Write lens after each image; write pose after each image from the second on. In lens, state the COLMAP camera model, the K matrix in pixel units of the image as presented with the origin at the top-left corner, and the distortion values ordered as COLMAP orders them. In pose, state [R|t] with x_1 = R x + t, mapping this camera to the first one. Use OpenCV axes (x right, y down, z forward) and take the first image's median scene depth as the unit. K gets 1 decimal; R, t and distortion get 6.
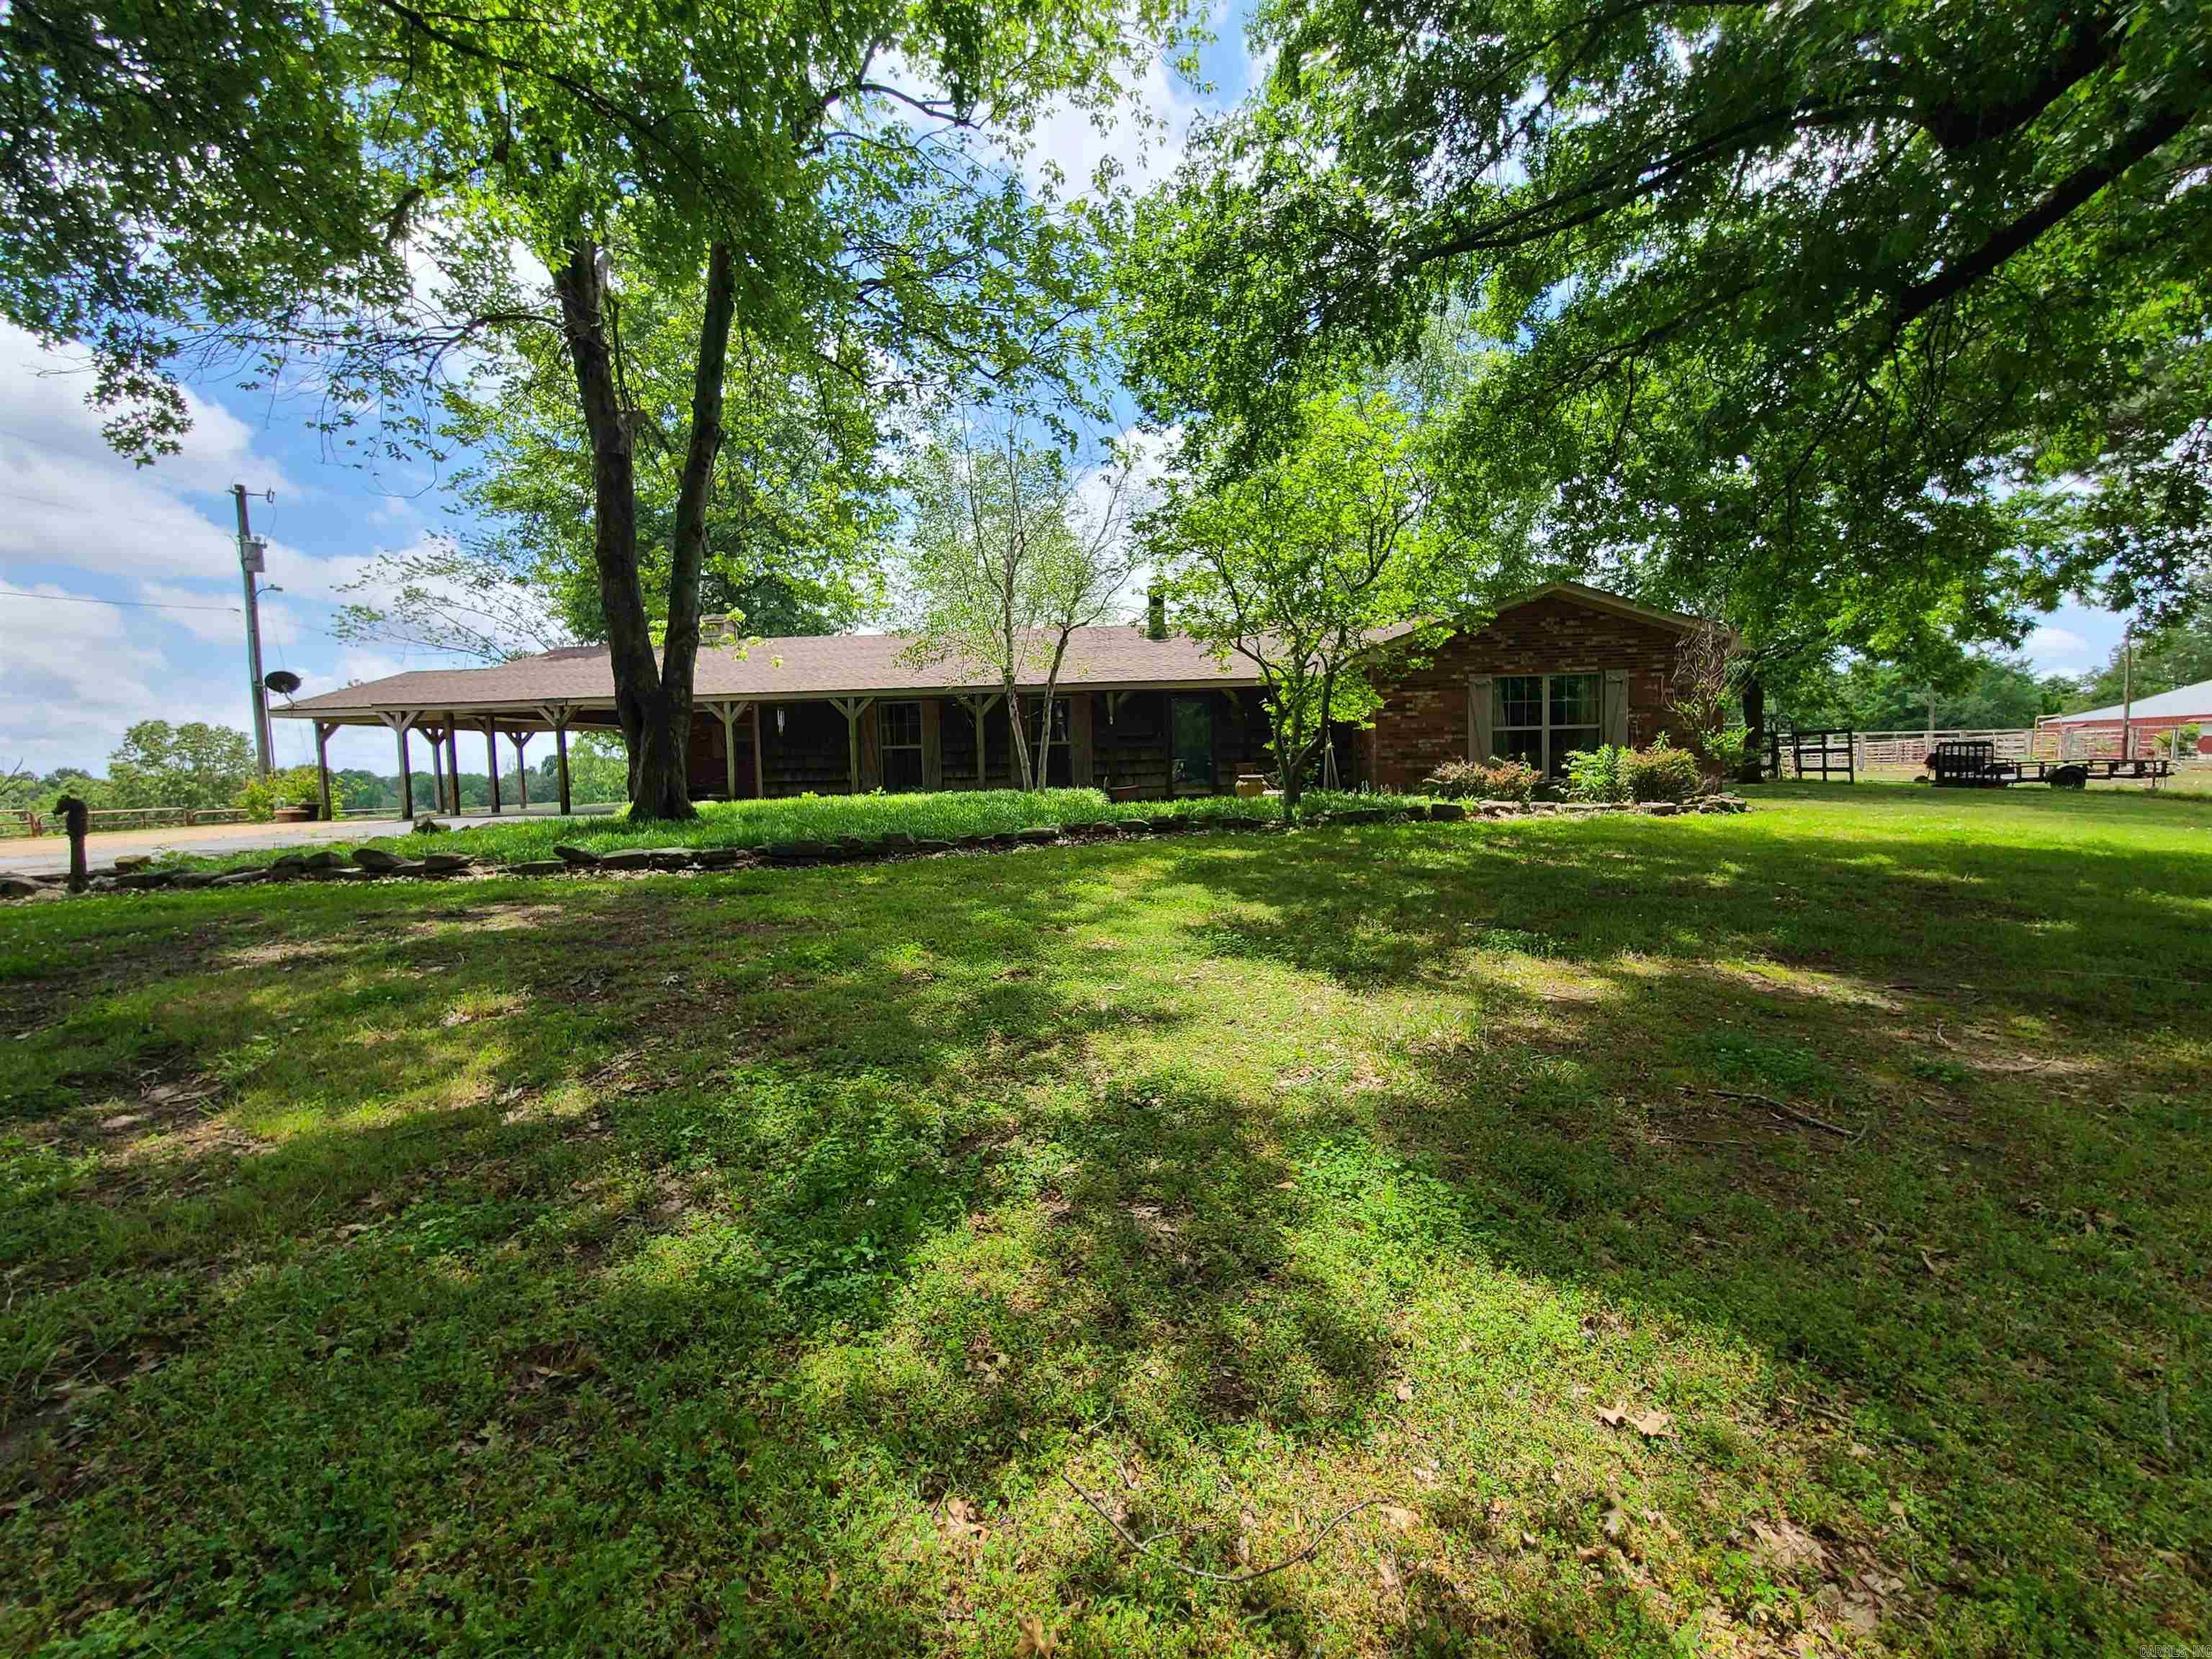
lens RADIAL K [[898.8, 0, 1119.6], [0, 898.8, 819.8], [0, 0, 1]] dist [0.000580, -0.002292]
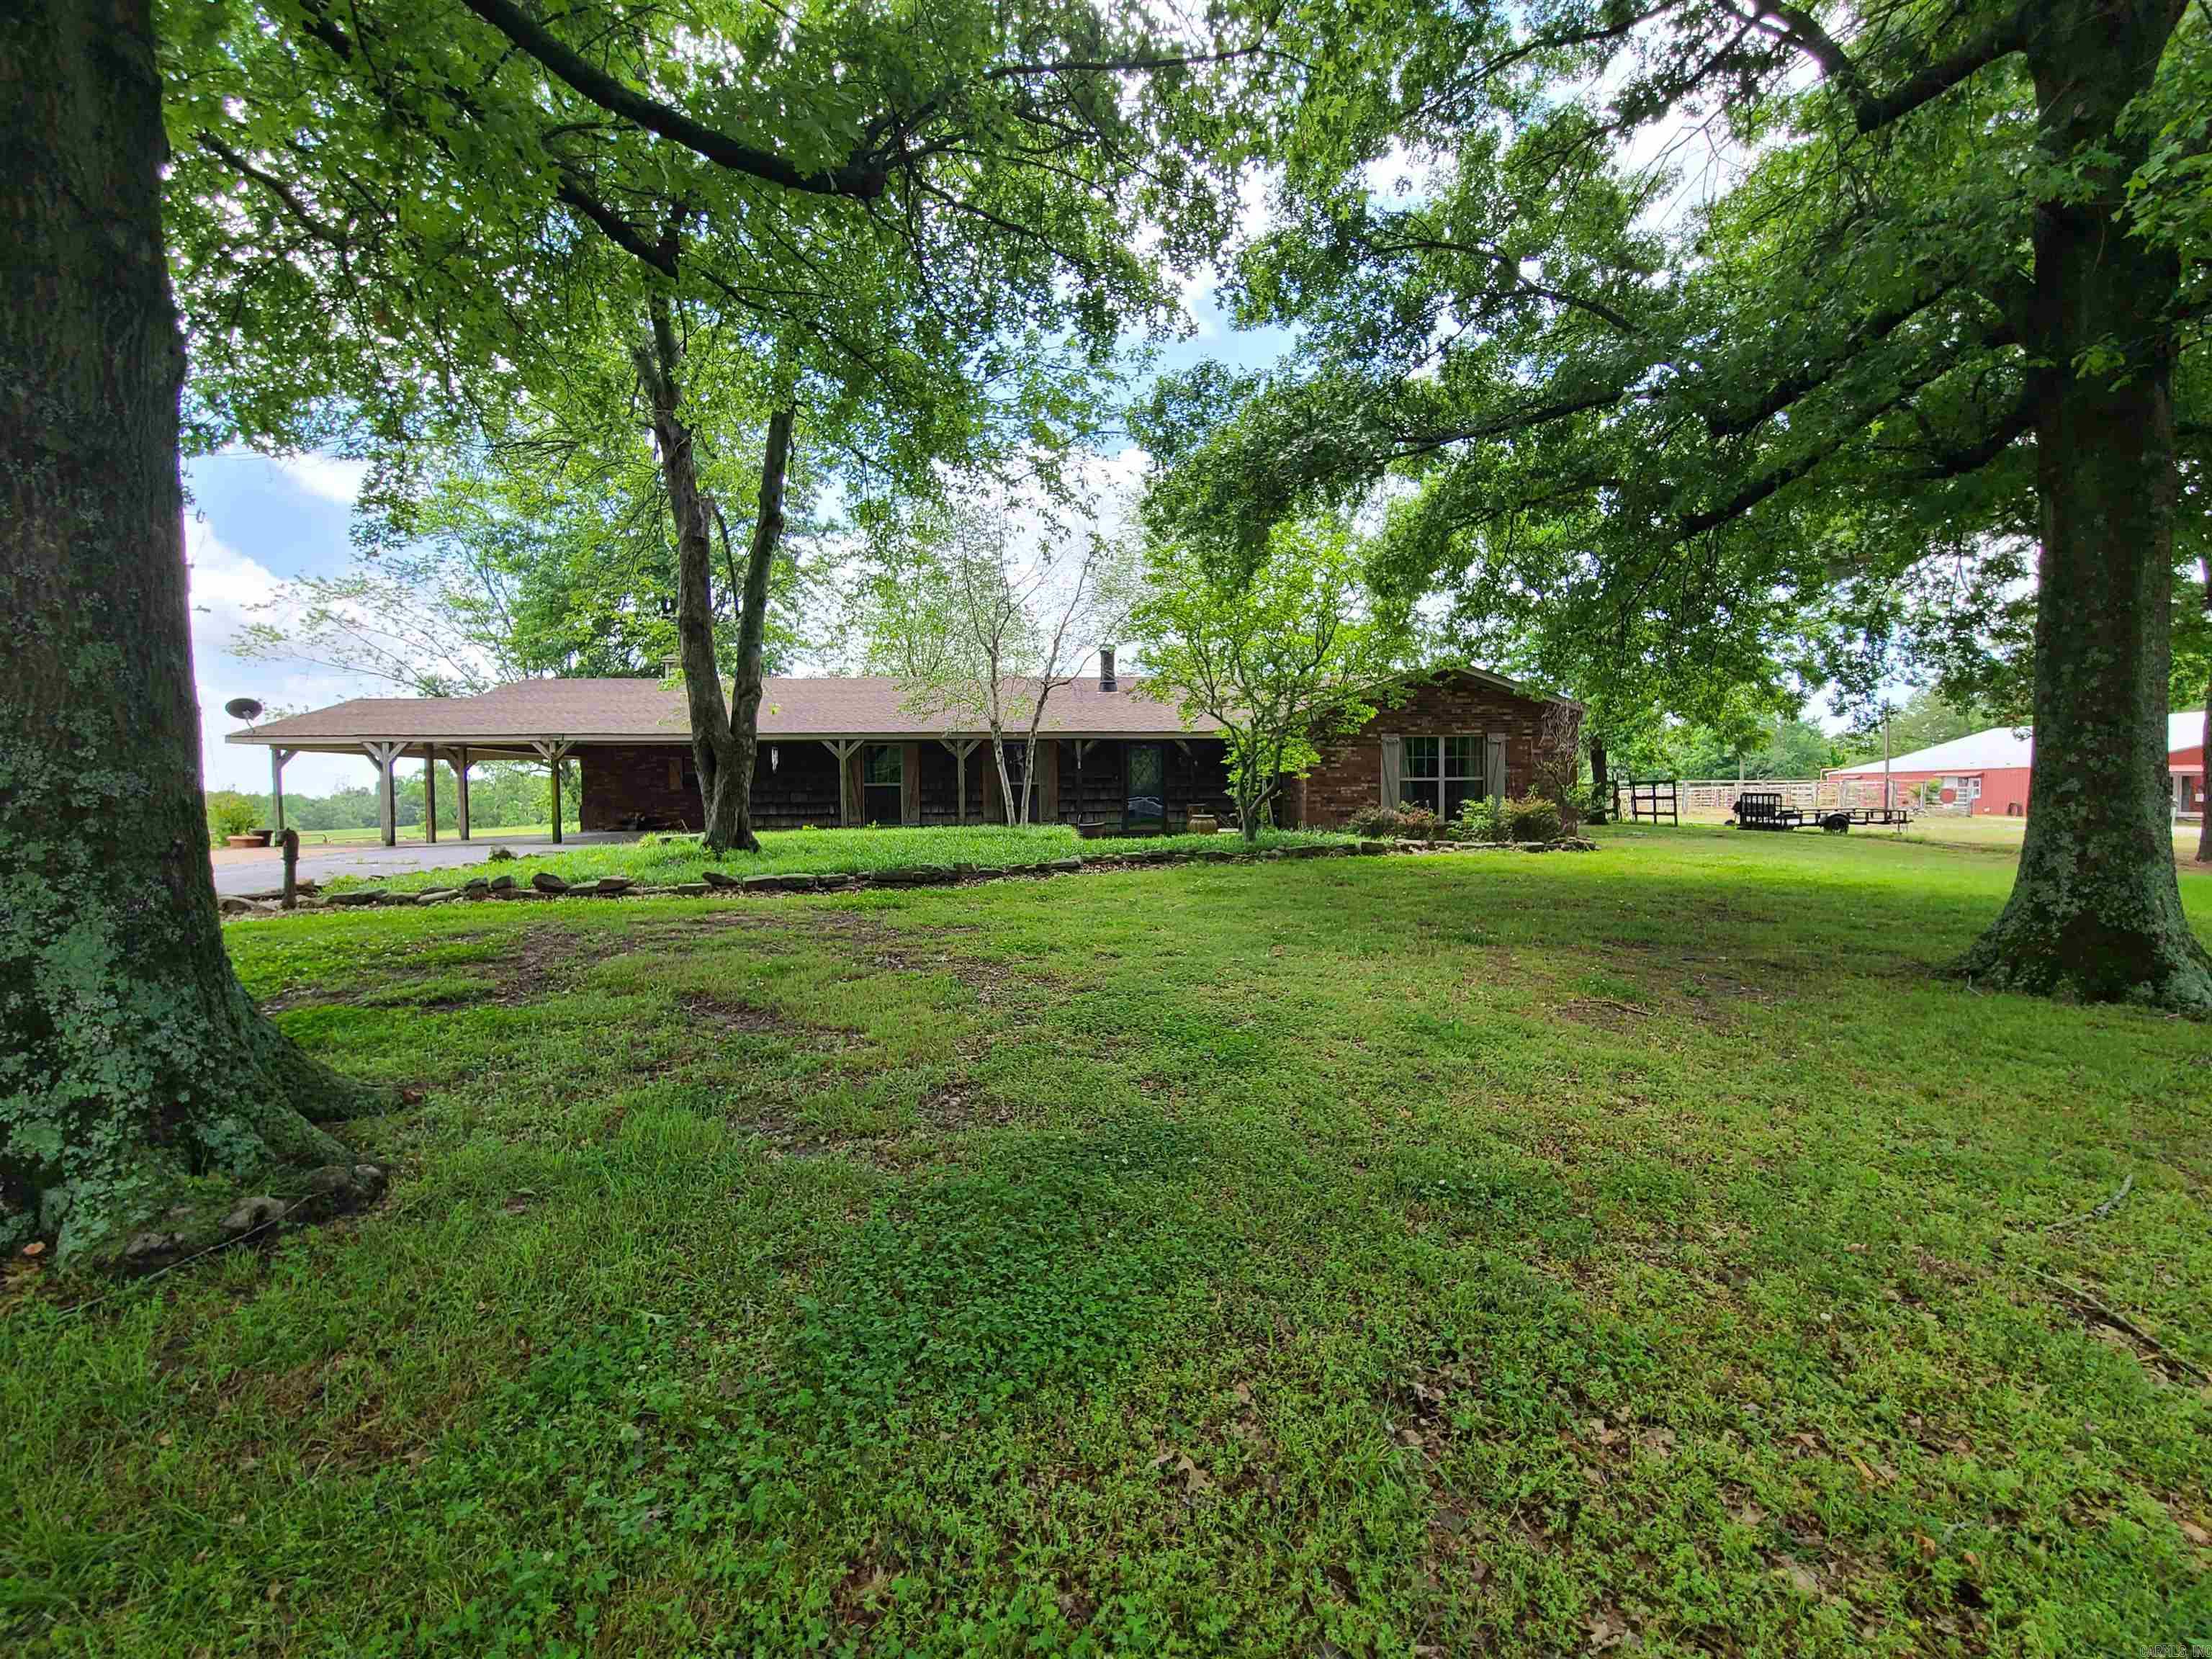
lens RADIAL K [[898.8, 0, 1119.6], [0, 898.8, 819.8], [0, 0, 1]] dist [0.000580, -0.002292]
pose [[0.992213, 0.011591, 0.124013, -0.119479], [-0.007304, 0.999362, -0.034972, -0.001705], [-0.124339, 0.033794, 0.991664, -0.165754]]
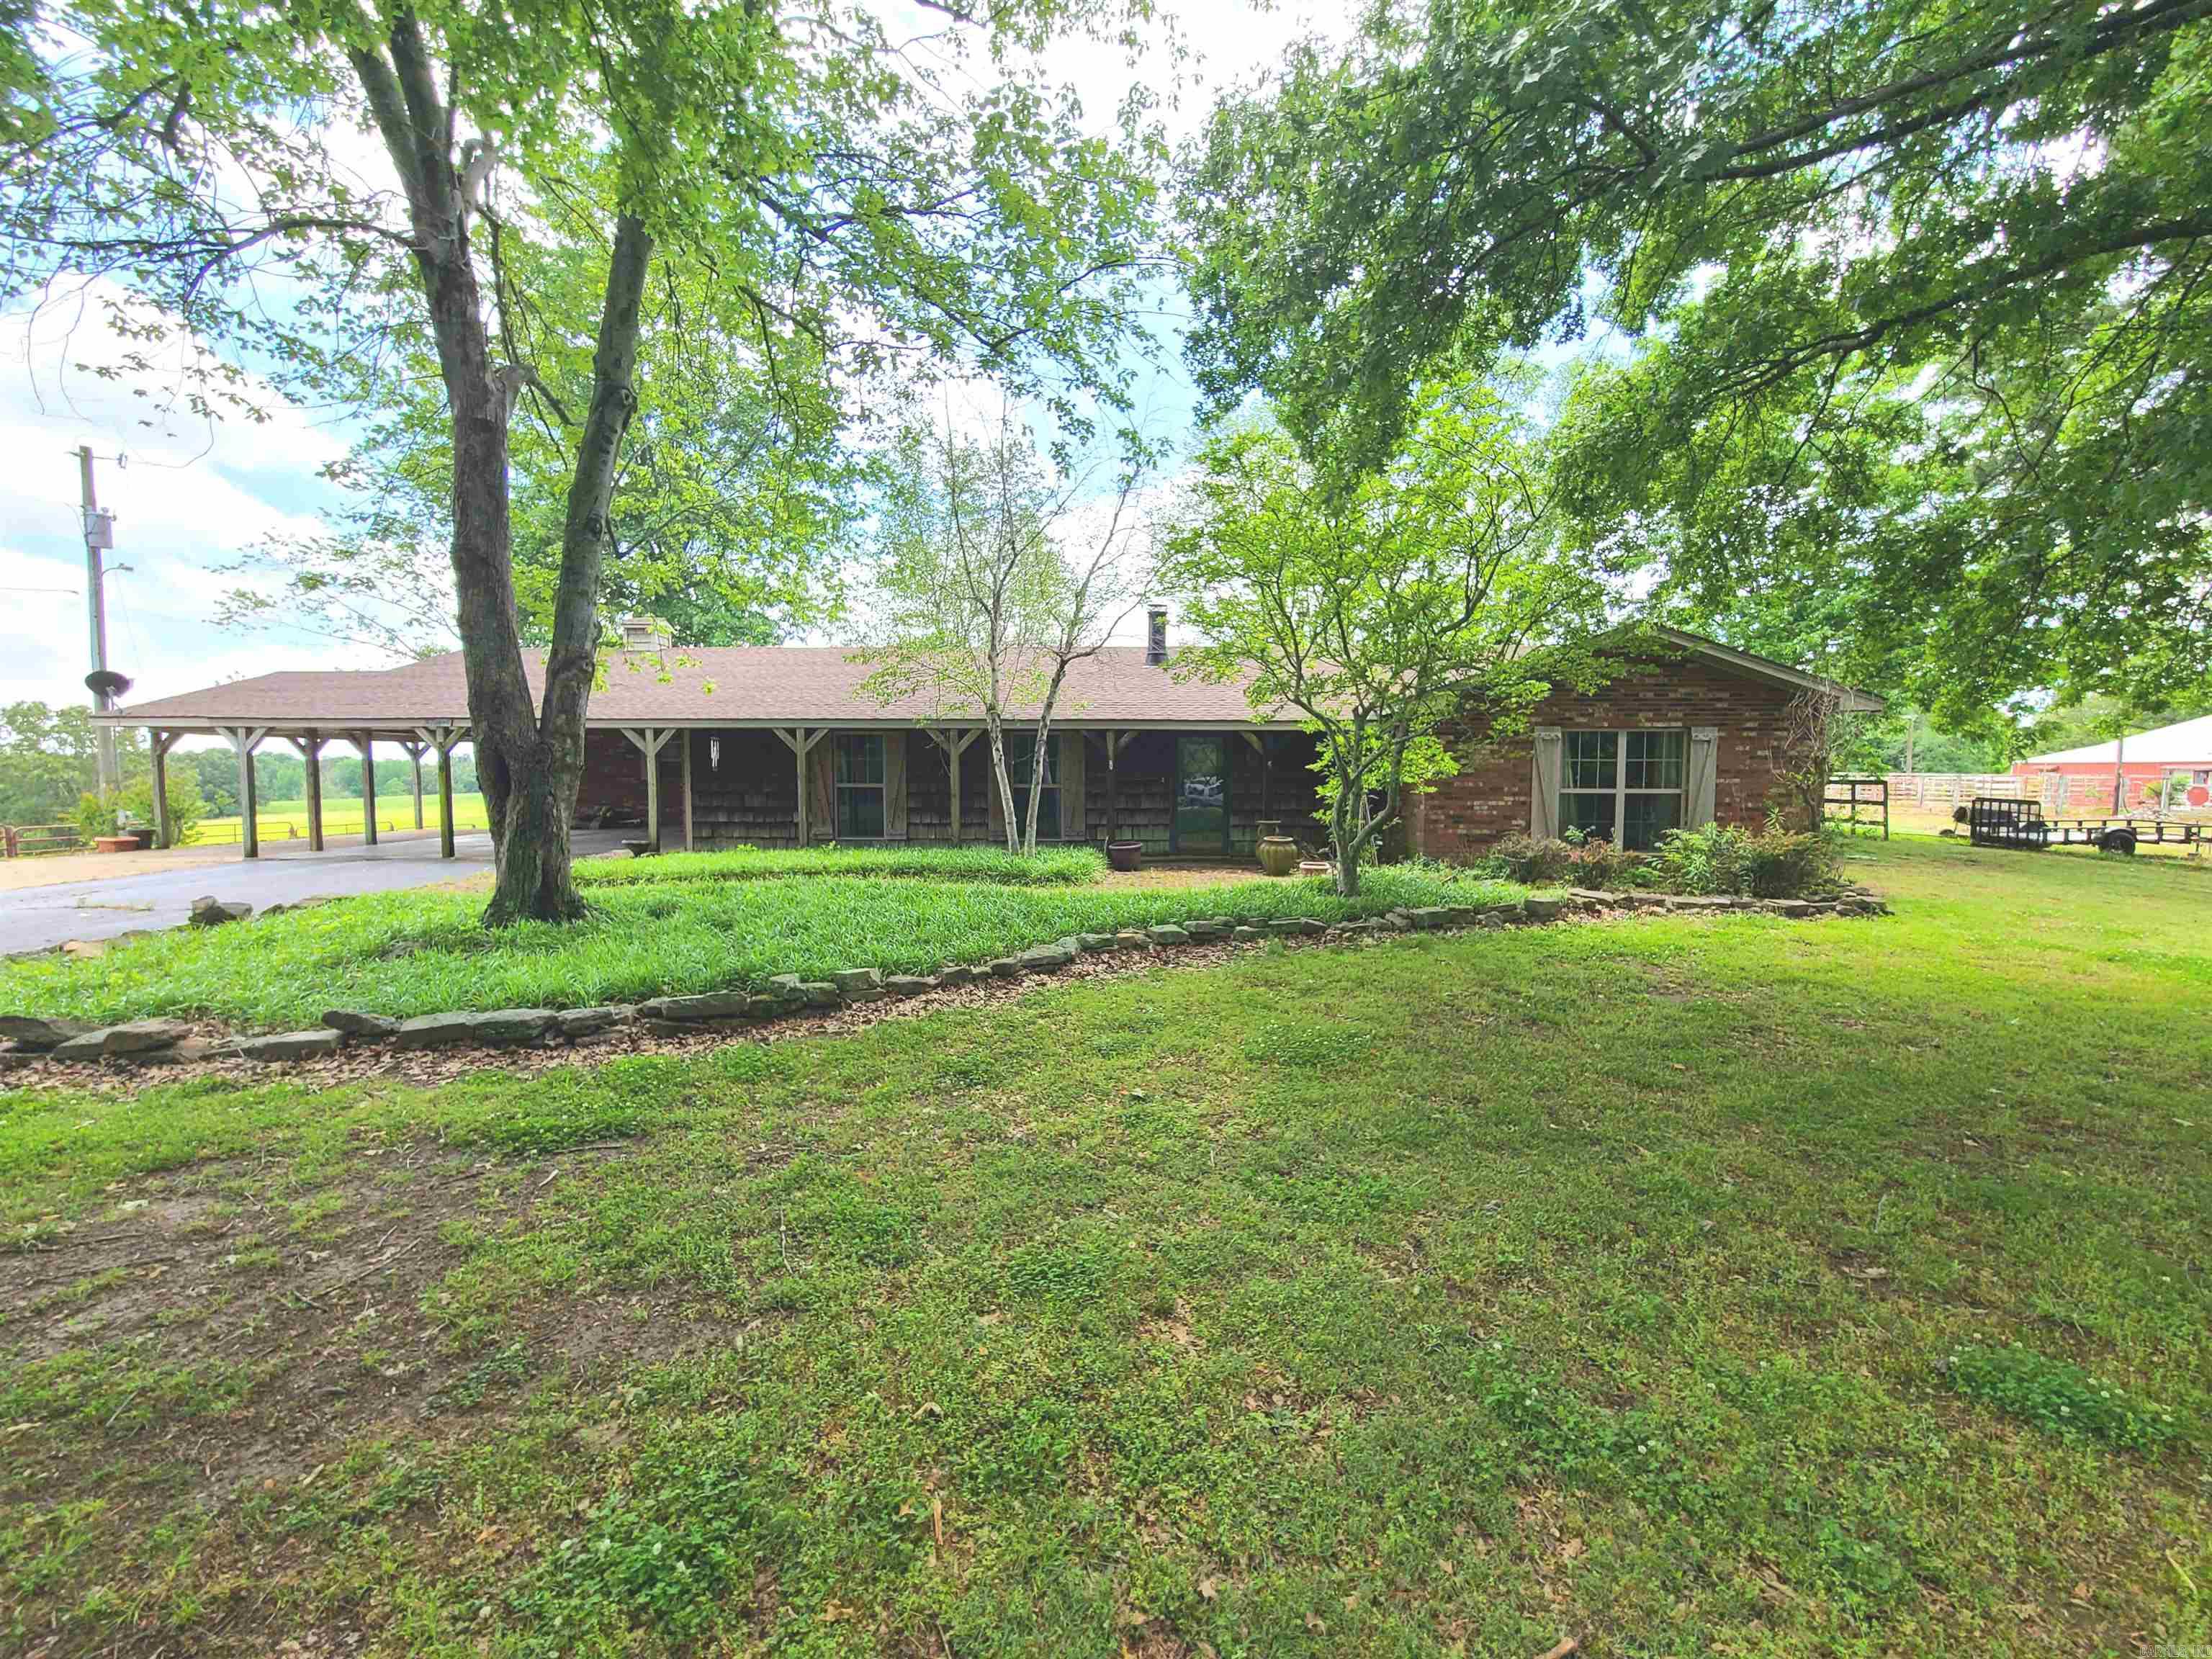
lens RADIAL K [[898.8, 0, 1119.6], [0, 898.8, 819.8], [0, 0, 1]] dist [0.000580, -0.002292]
pose [[0.998512, 0.023154, 0.049371, -0.050286], [-0.023034, 0.999730, -0.003005, -0.067543], [-0.049427, 0.001863, 0.998776, 0.181459]]
